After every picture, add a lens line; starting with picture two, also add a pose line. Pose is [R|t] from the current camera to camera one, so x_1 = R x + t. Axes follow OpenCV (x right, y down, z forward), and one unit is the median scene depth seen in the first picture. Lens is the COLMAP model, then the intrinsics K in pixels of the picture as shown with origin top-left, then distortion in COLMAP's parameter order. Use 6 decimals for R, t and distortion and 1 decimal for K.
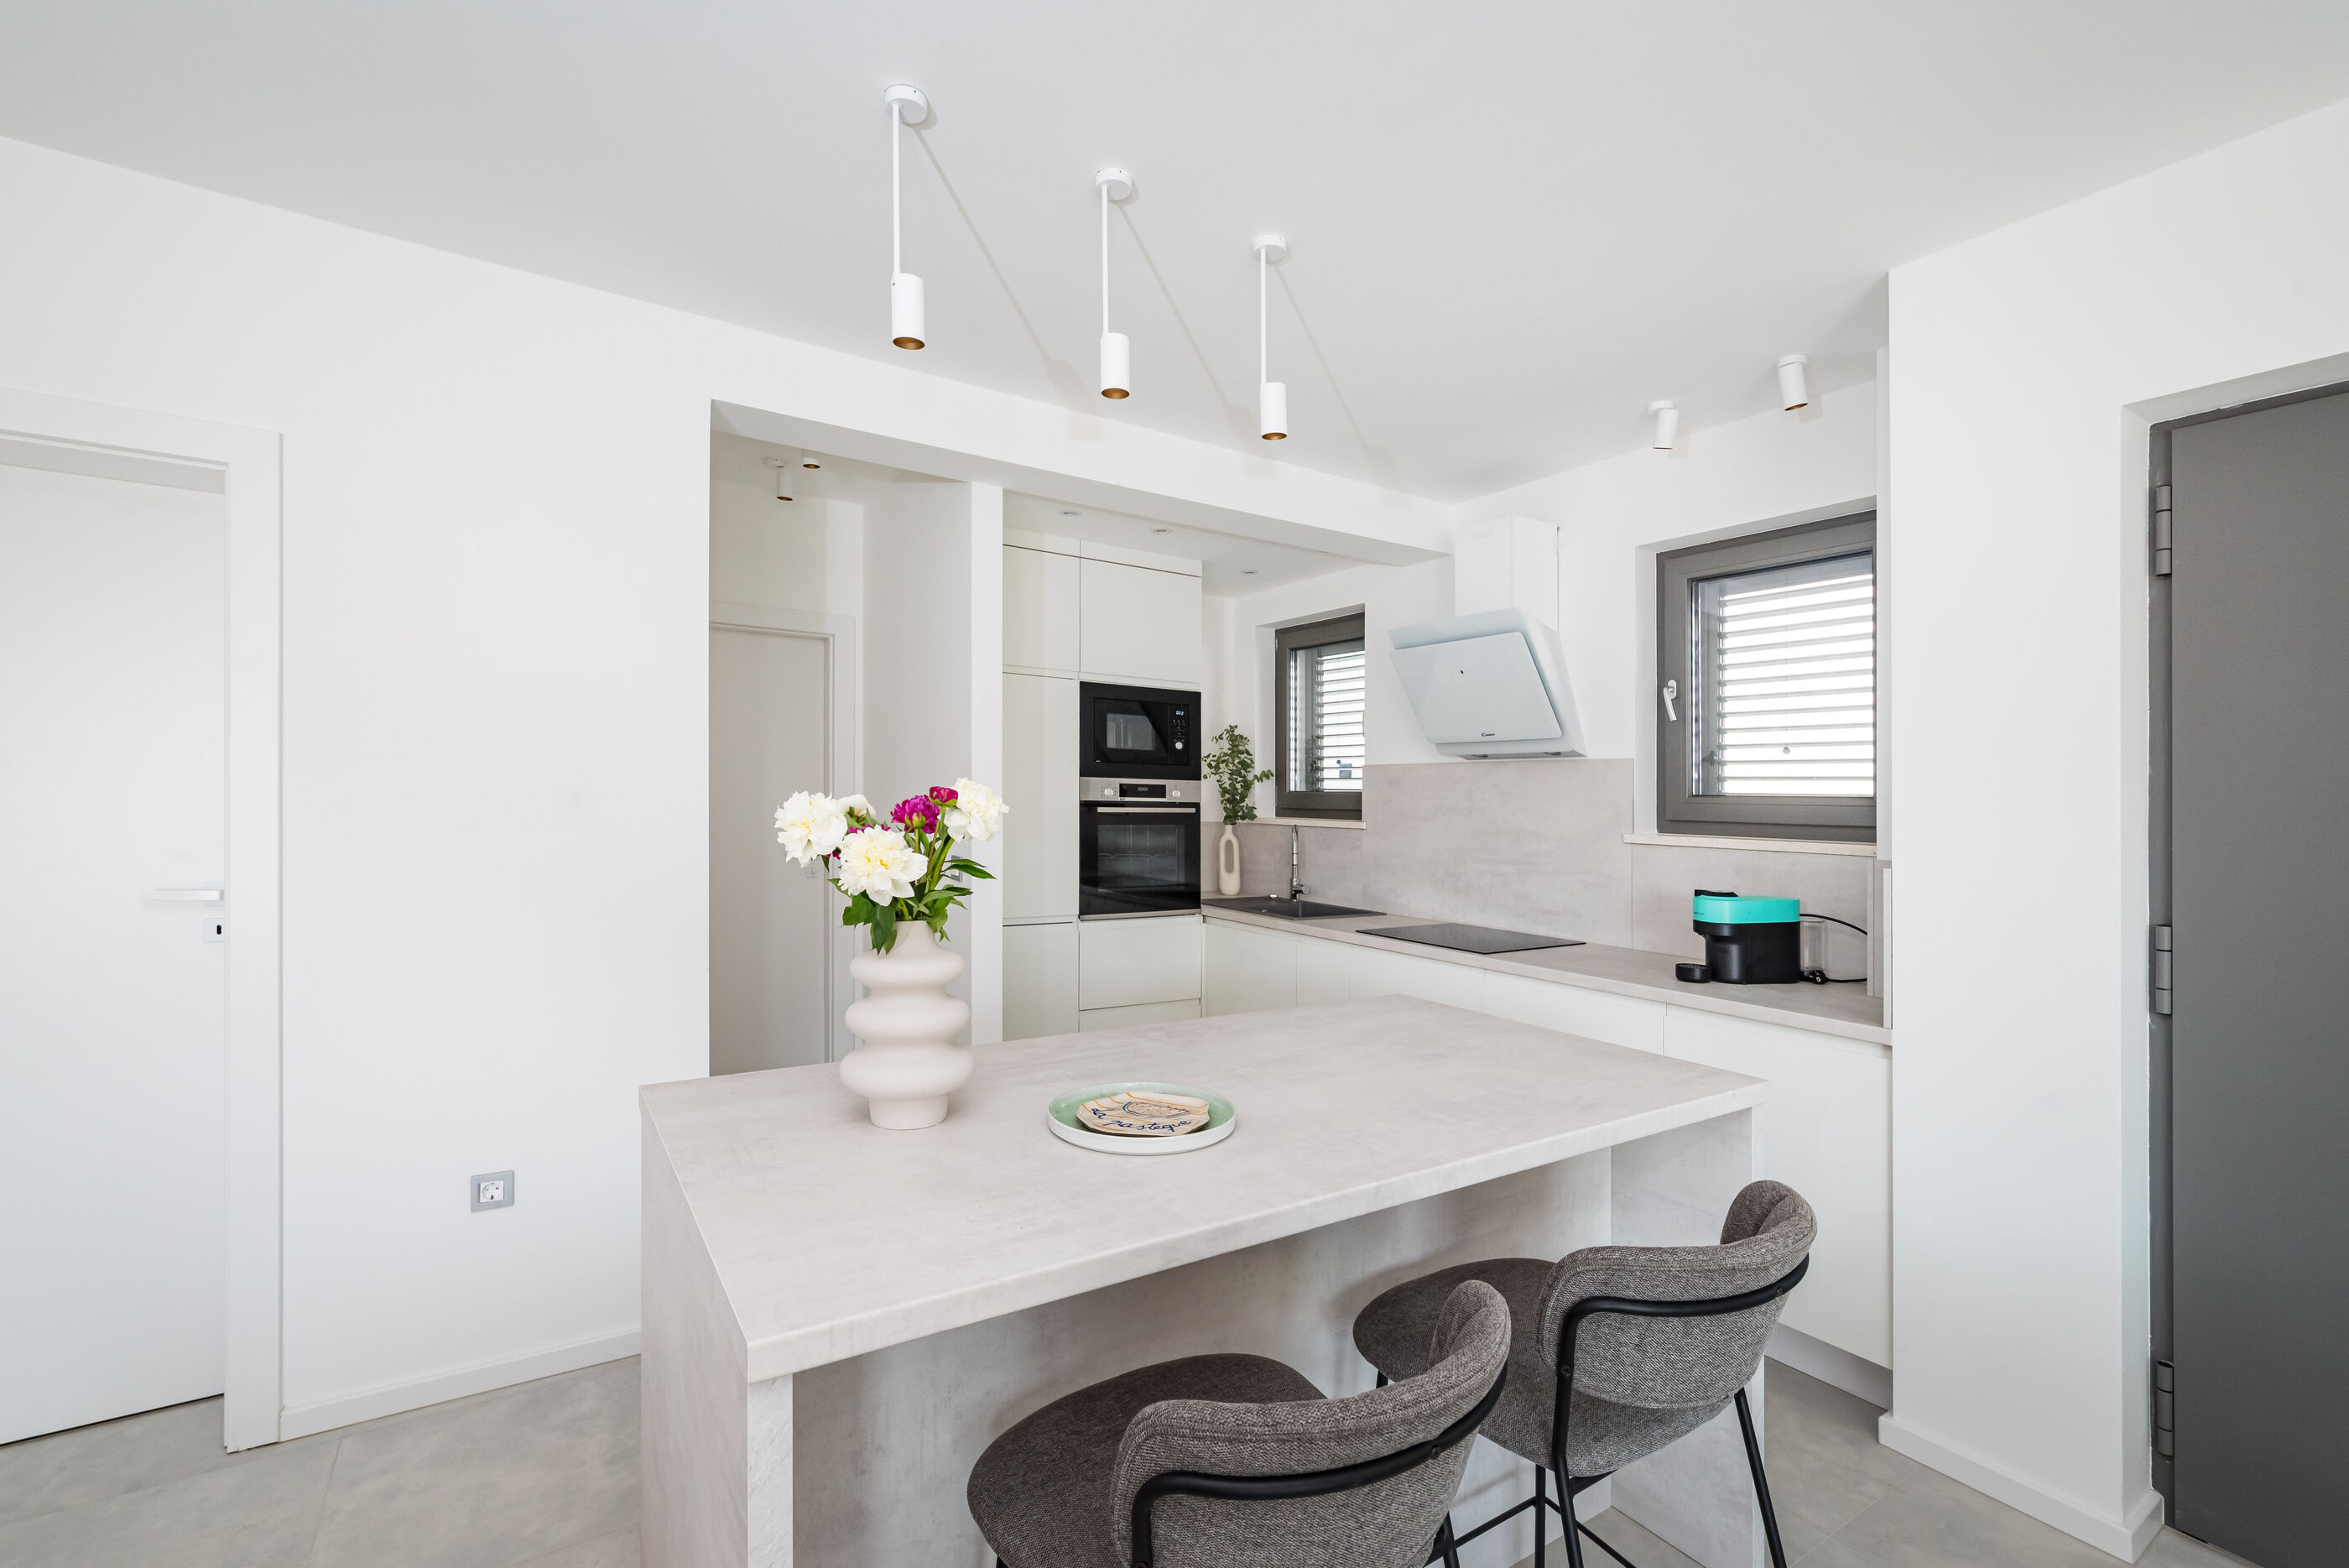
lens RADIAL K [[1029.3, 0, 1143.8], [0, 1029.3, 786.8], [0, 0, 1]] dist [-0.001244, 0.000514]
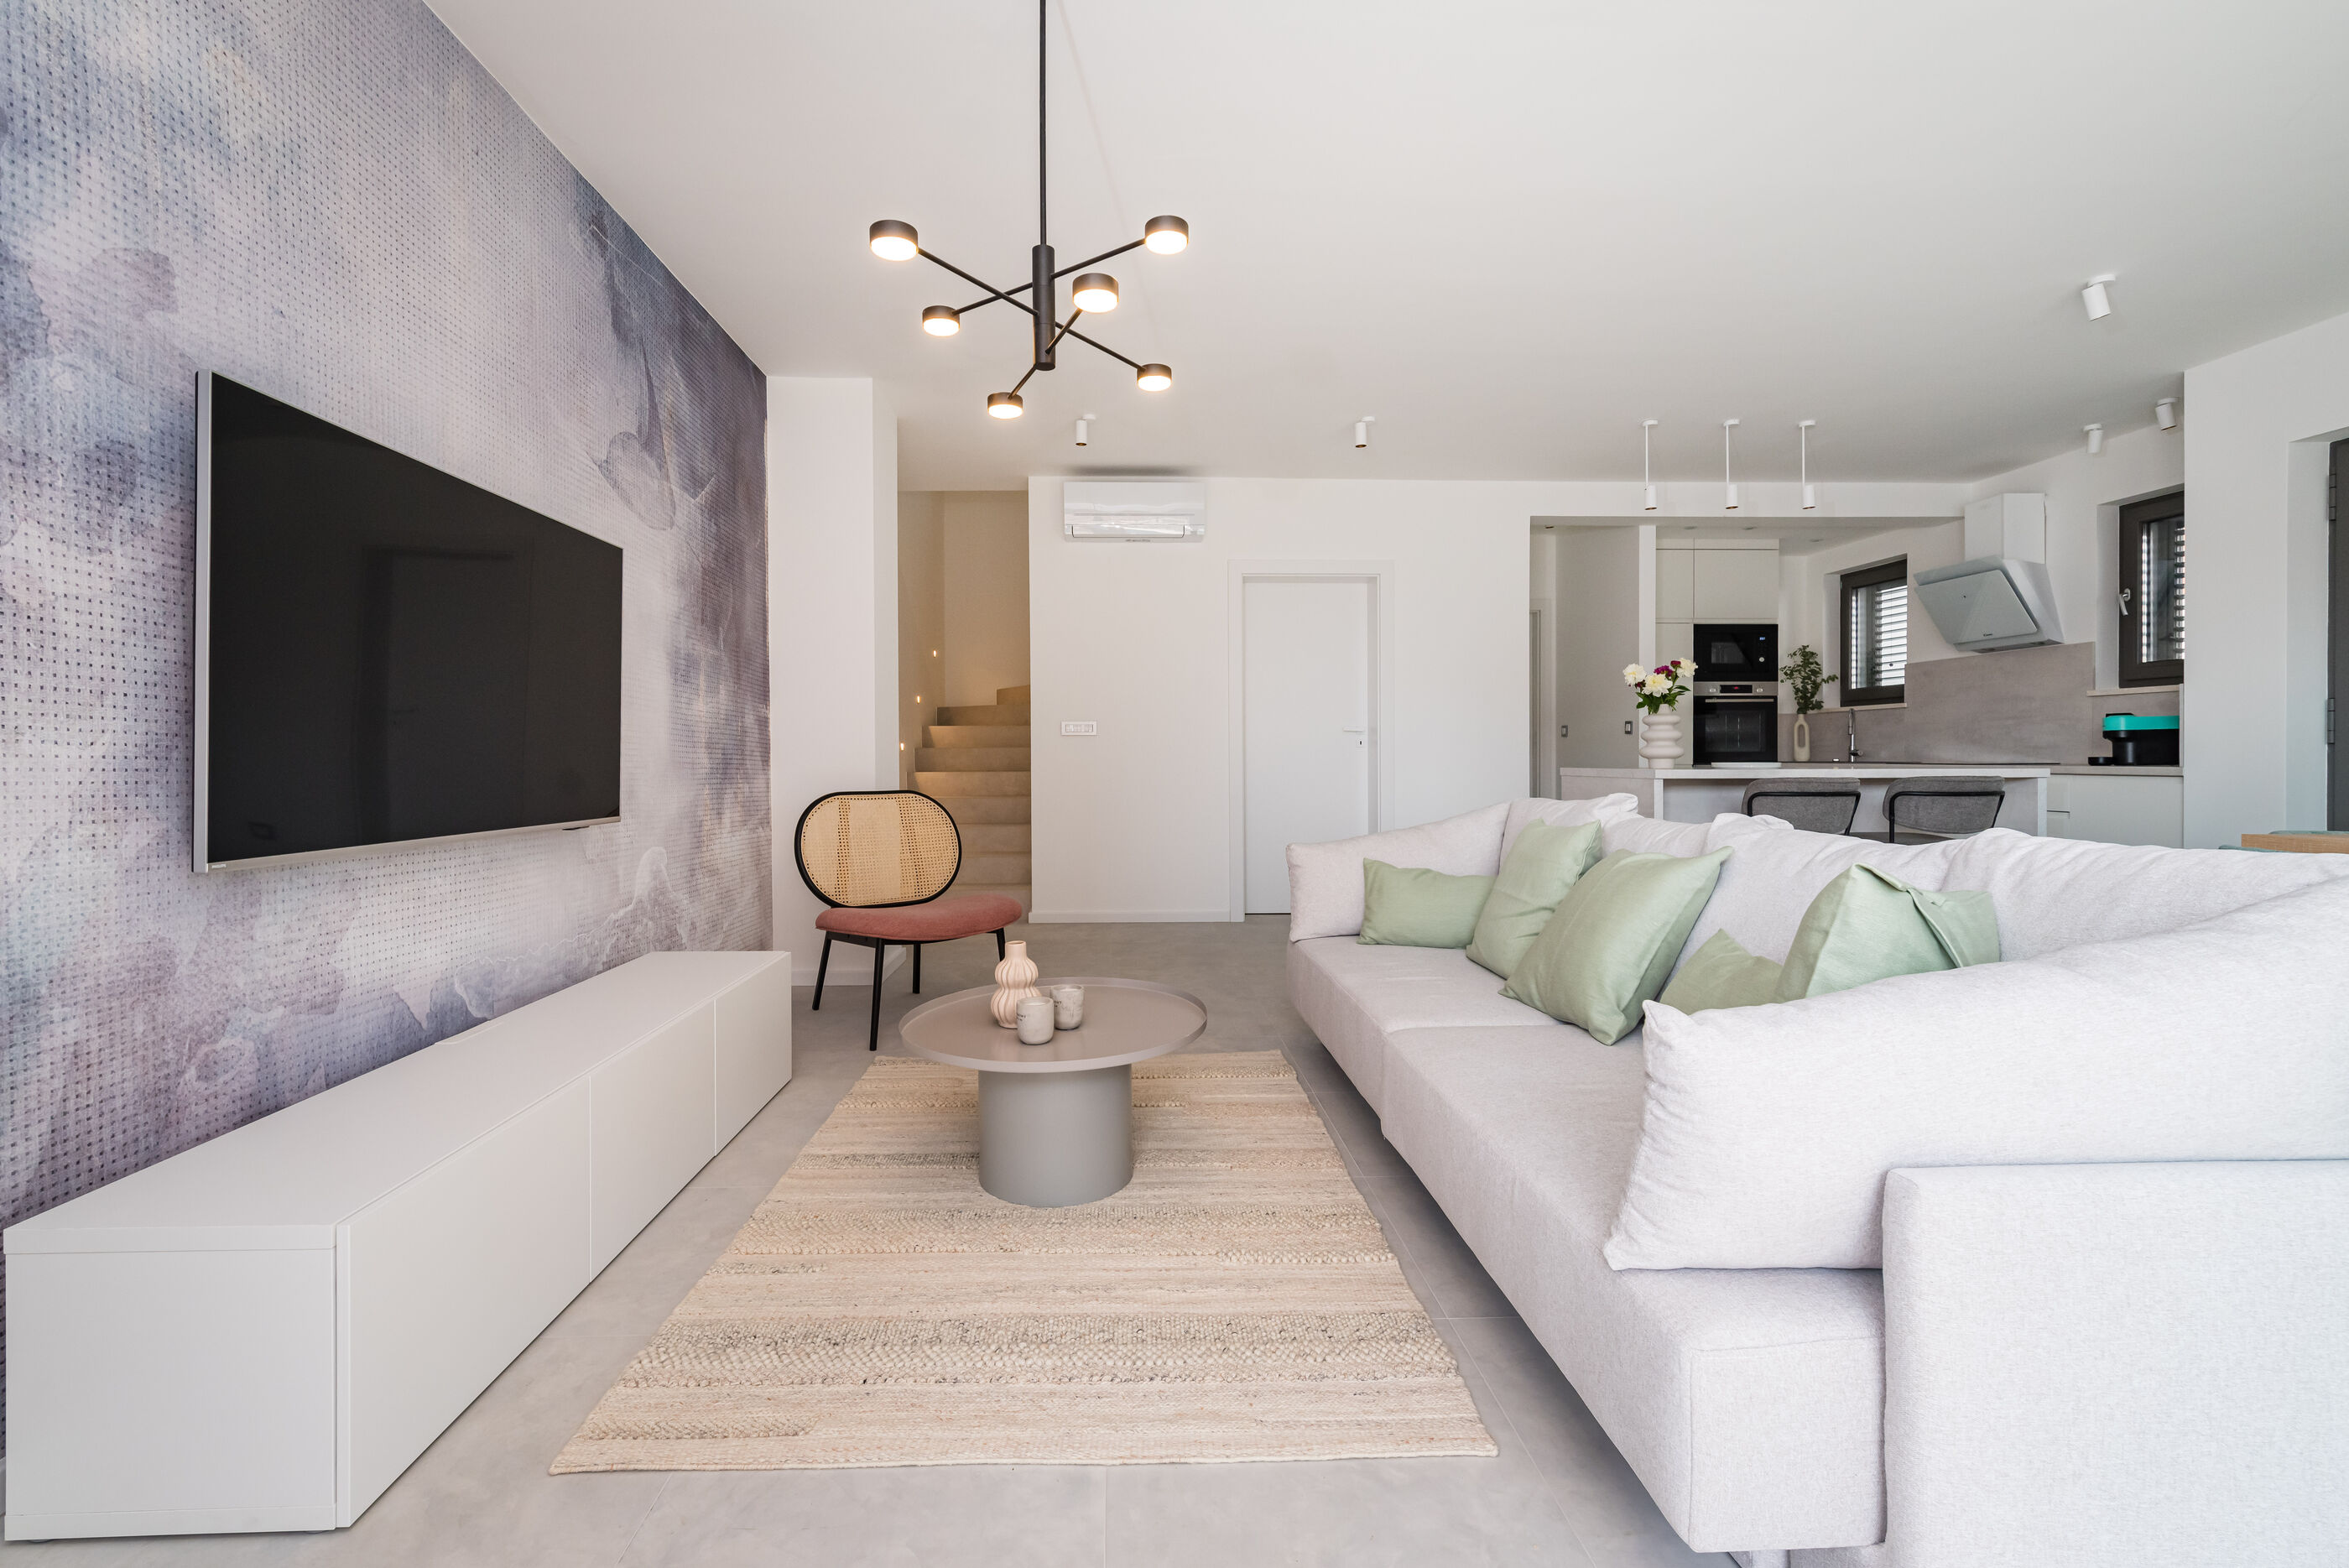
lens RADIAL K [[1029.3, 0, 1150.1], [0, 1029.3, 775.8], [0, 0, 1]] dist [-0.001244, 0.000514]
pose [[0.874170, -0.019560, -0.485225, -0.041612], [0.031318, 0.999379, 0.016135, 0.150850], [0.484609, -0.029301, 0.874240, -1.523682]]
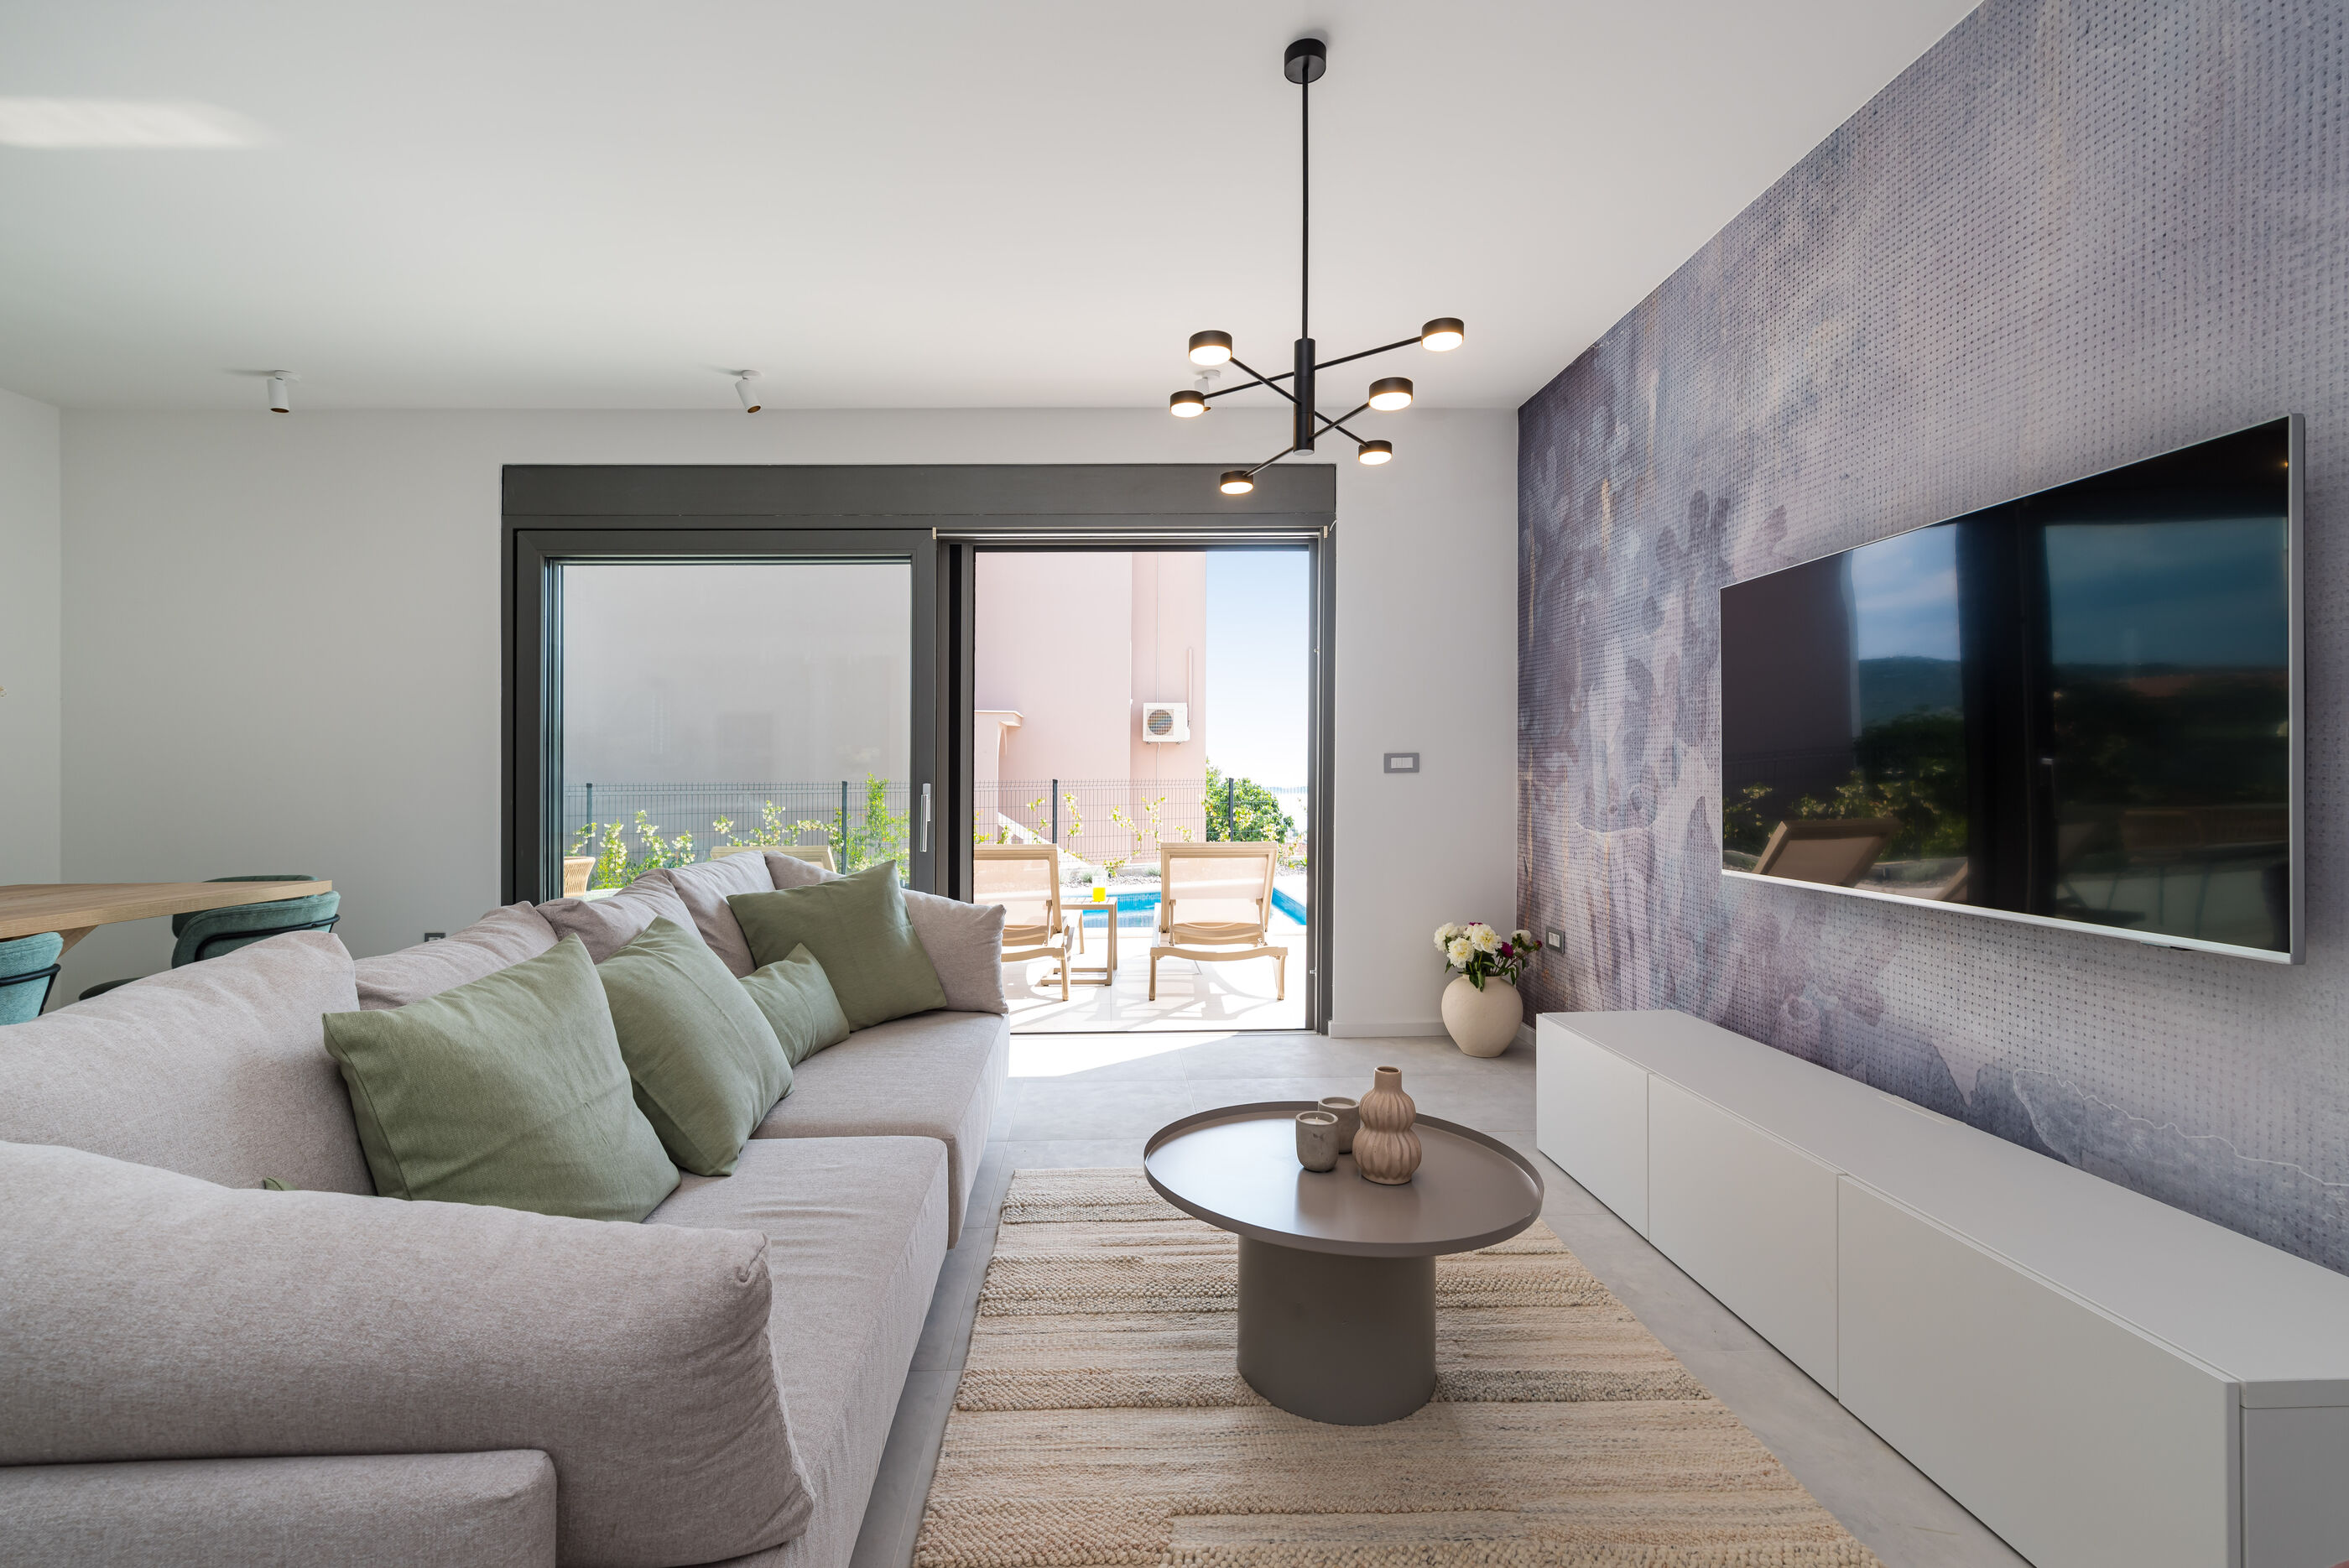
lens RADIAL K [[1029.3, 0, 1077.2], [0, 1029.3, 797.5], [0, 0, 1]] dist [-0.001244, 0.000514]
pose [[-0.842330, -0.033200, 0.537938, -0.834970], [-0.026623, 0.999446, 0.019996, 0.117416], [-0.538304, 0.002522, -0.842747, 0.000485]]
